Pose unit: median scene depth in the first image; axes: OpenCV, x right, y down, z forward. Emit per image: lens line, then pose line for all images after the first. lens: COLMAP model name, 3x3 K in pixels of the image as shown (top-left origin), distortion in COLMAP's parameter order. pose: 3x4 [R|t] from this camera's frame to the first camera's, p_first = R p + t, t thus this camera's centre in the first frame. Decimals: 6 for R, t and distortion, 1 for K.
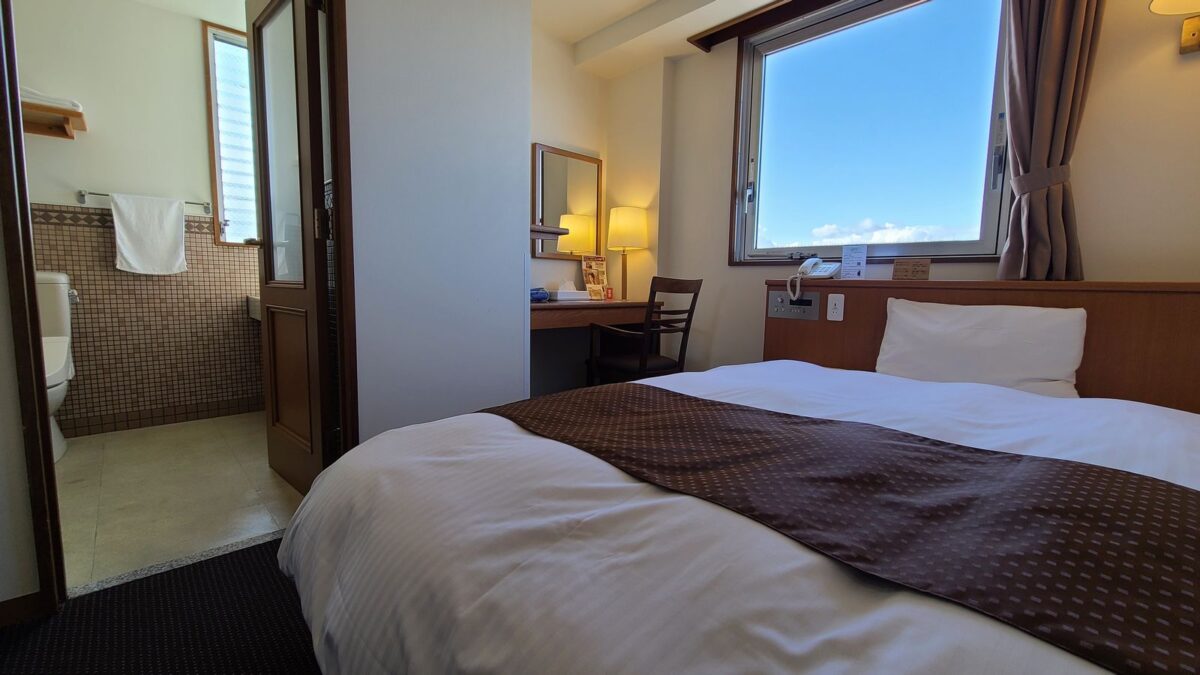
lens RADIAL K [[492.3, 0, 600.0], [0, 492.3, 337.5], [0, 0, 1]] dist [0.000273, 0.000083]
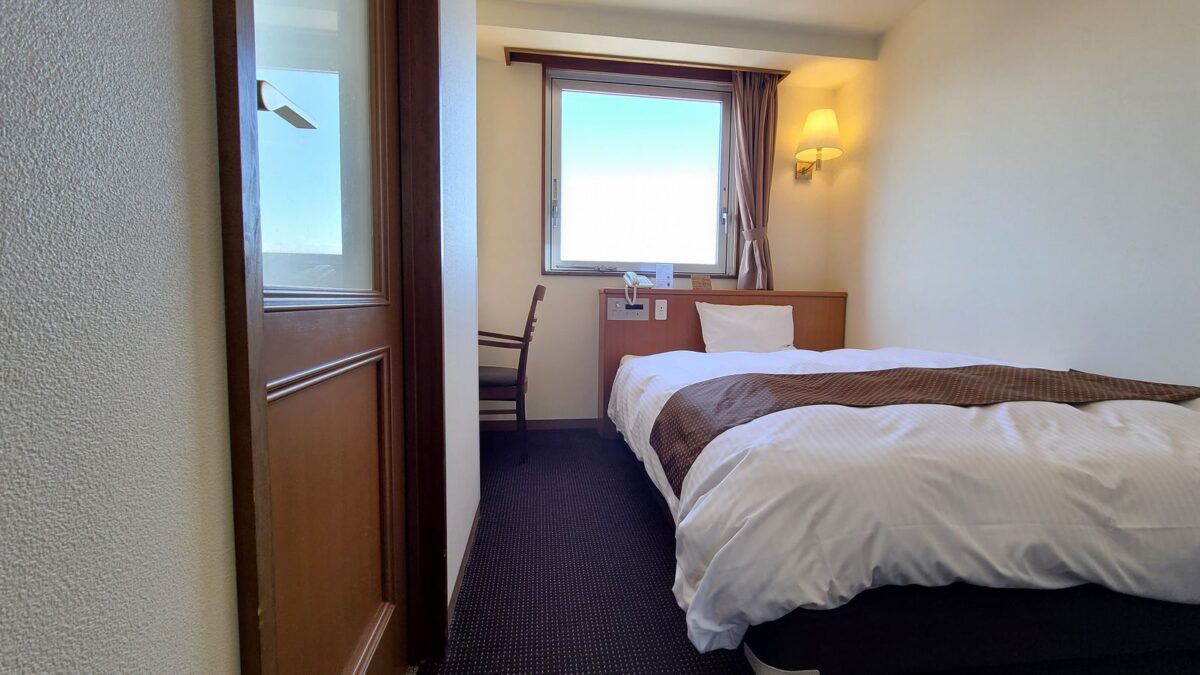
lens RADIAL K [[492.3, 0, 600.0], [0, 492.3, 337.5], [0, 0, 1]] dist [0.000273, 0.000083]
pose [[0.590536, -0.079063, 0.803129, -0.695813], [0.084339, 0.995786, 0.036016, -0.048823], [-0.802592, 0.046466, 0.594715, 0.345760]]
